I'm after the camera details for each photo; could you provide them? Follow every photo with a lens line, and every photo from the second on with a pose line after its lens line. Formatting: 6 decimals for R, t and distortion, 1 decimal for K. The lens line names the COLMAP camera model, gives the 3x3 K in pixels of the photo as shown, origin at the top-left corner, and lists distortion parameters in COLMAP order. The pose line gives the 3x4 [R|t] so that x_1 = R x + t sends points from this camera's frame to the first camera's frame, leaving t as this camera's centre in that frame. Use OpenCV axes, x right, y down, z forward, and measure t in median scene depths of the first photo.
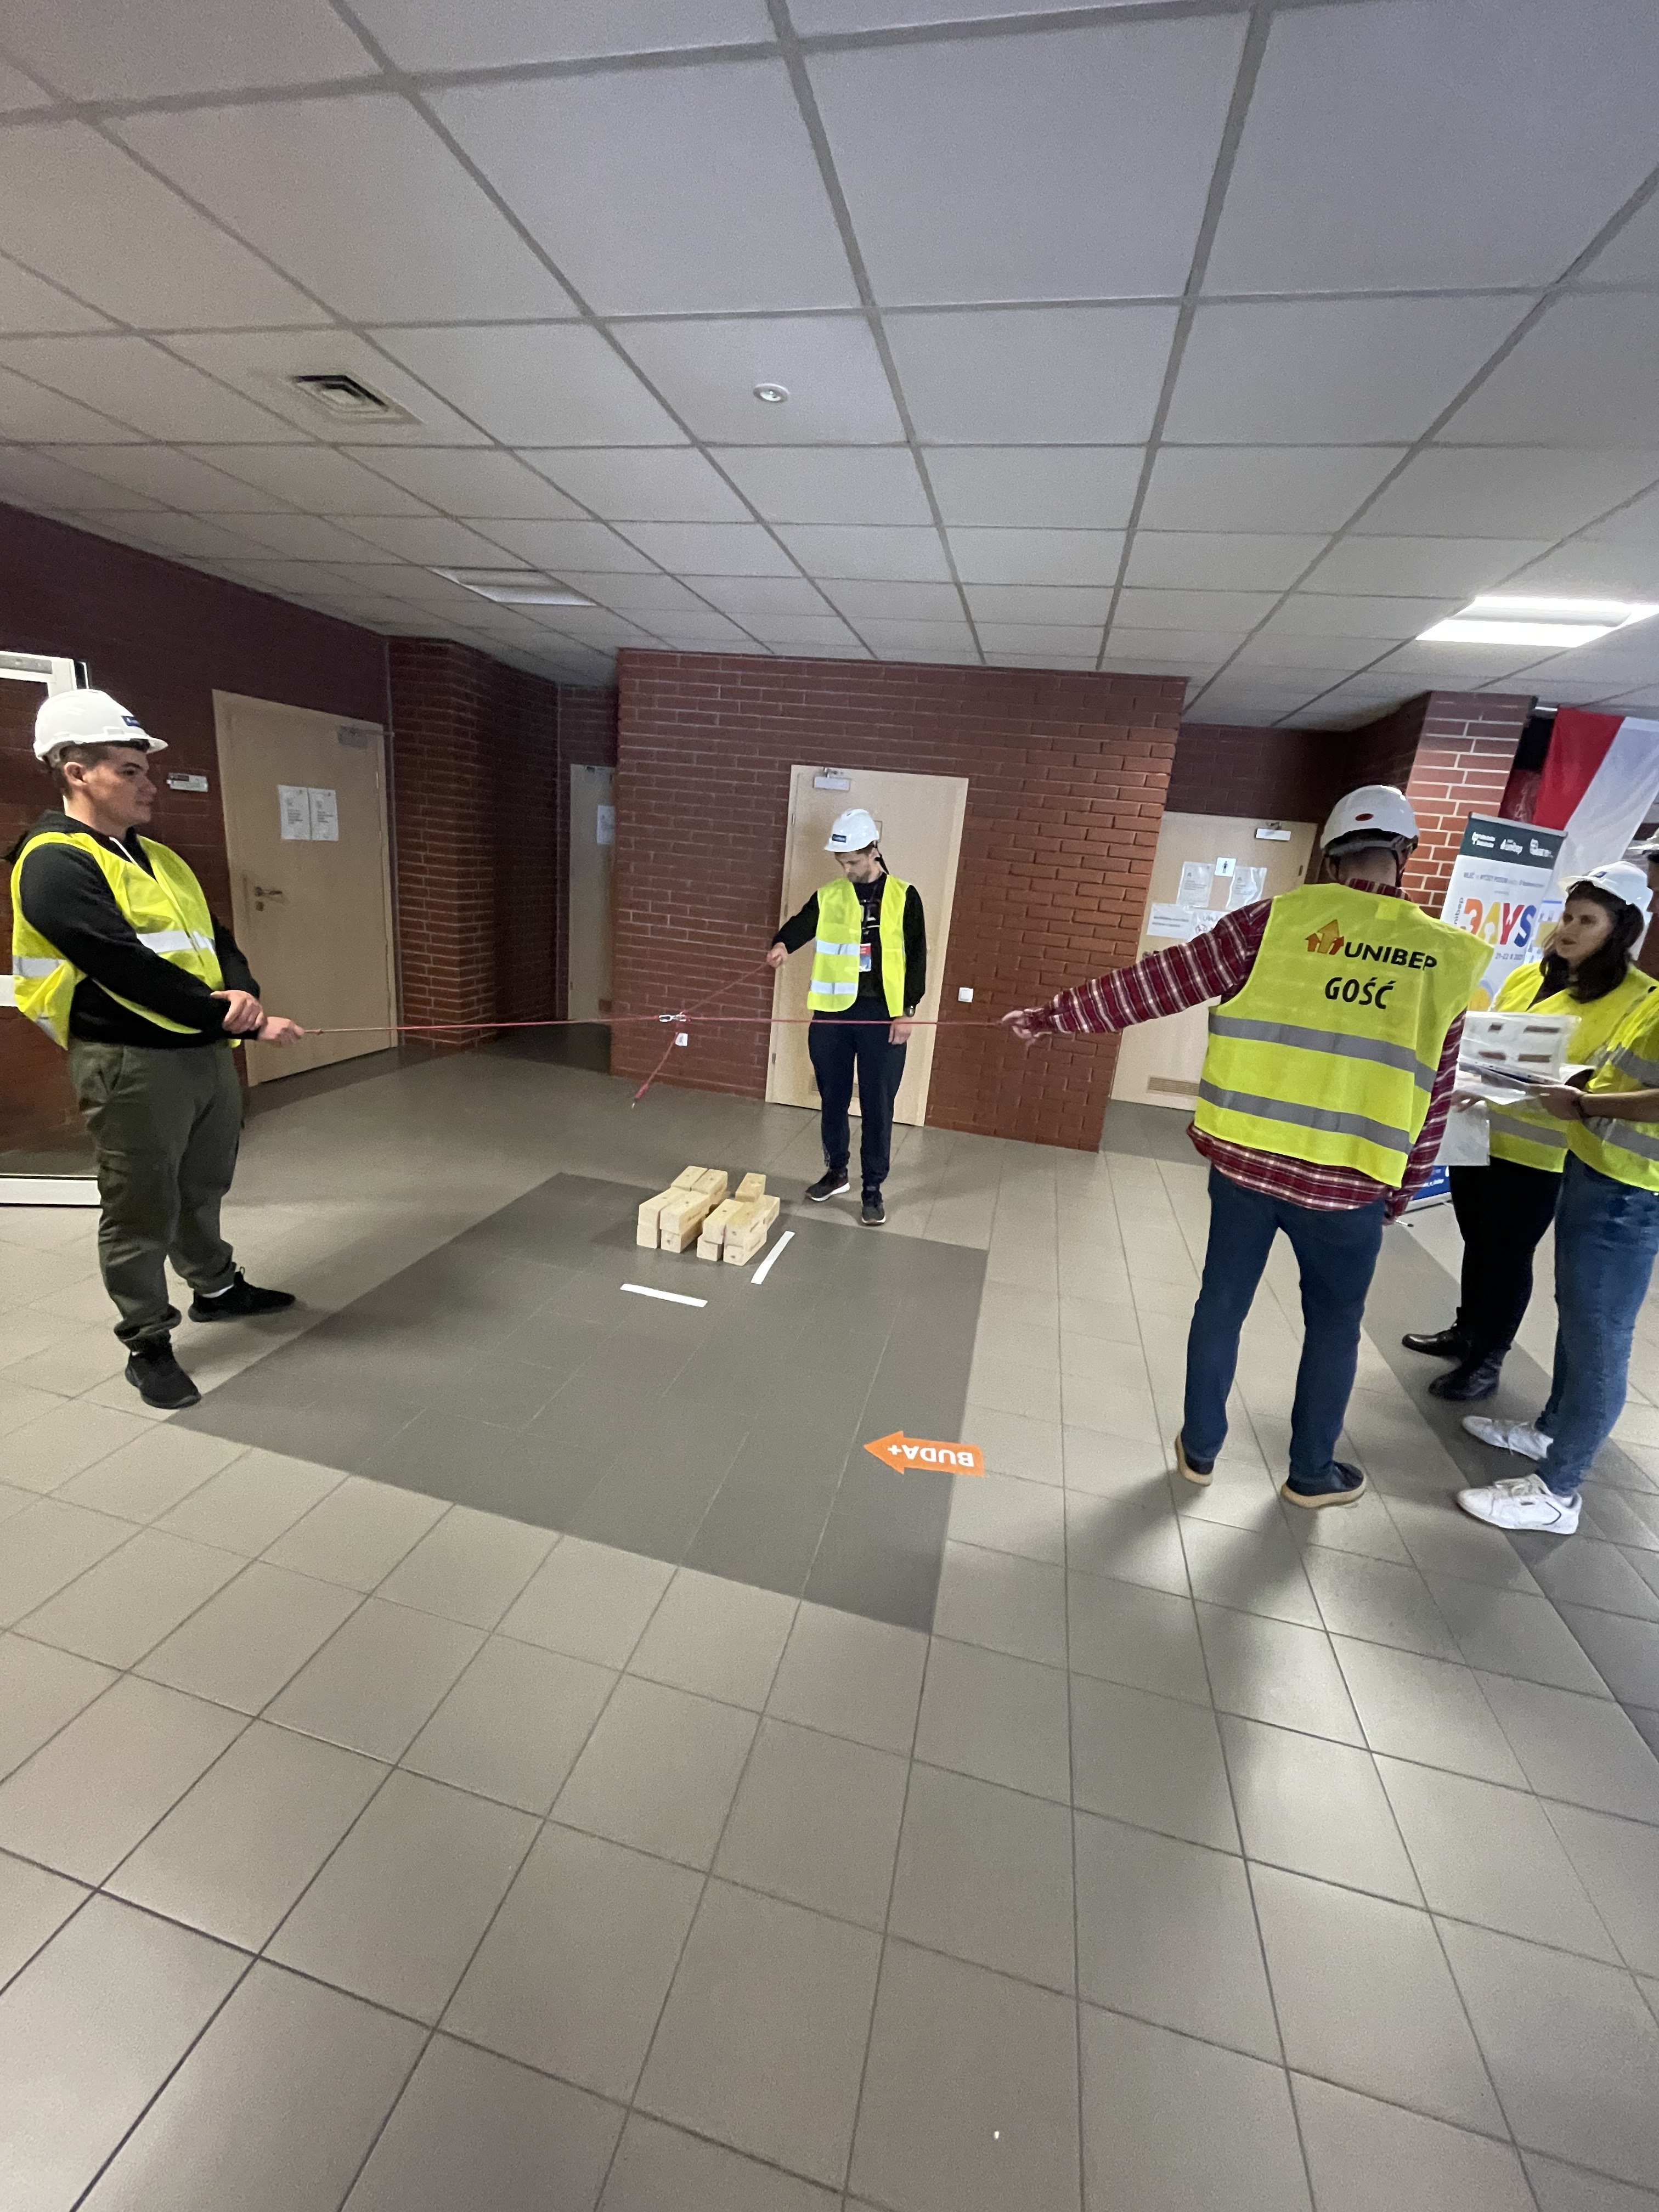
lens RADIAL K [[881.1, 0, 816.1], [0, 881.1, 1106.8], [0, 0, 1]] dist [-0.008345, -0.001211]
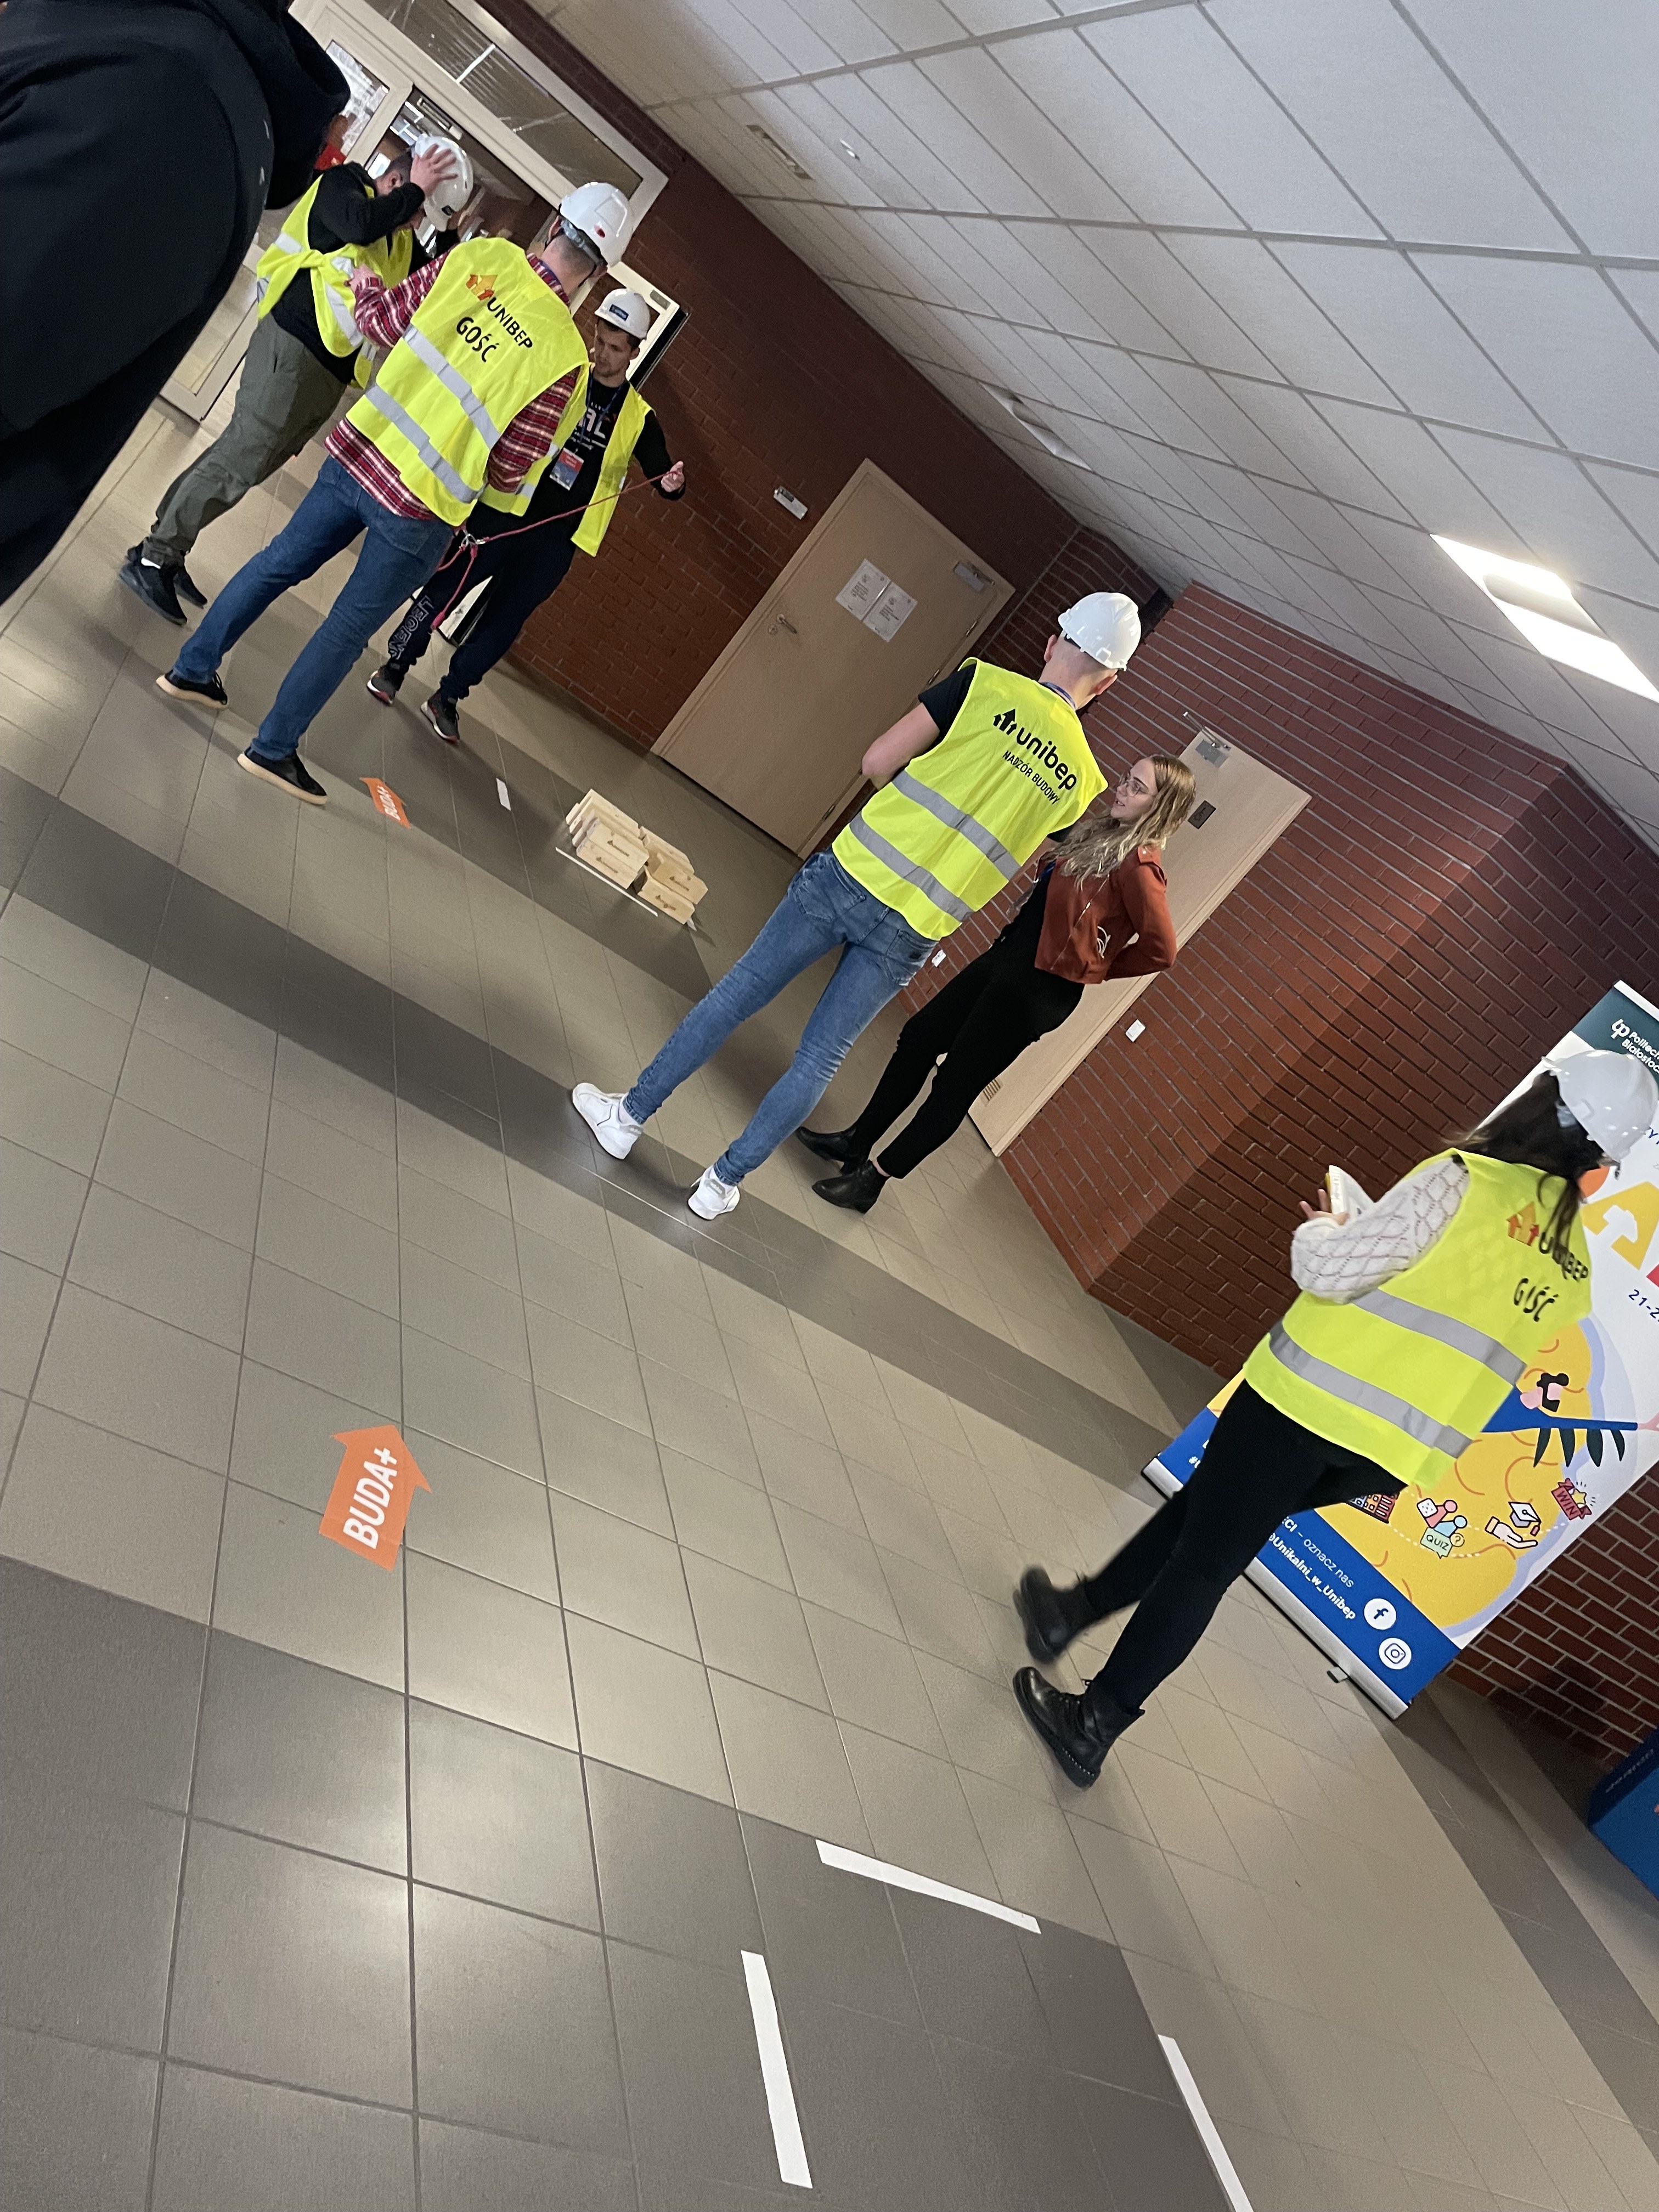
lens RADIAL K [[1645.2, 0, 848.4], [0, 1645.2, 1070.2], [0, 0, 1]] dist [0.078529, -0.097535]
pose [[0.472191, 0.491604, -0.731683, 1.438022], [-0.746359, 0.664616, -0.035119, 0.159521], [0.469024, 0.562682, 0.680739, -0.021021]]
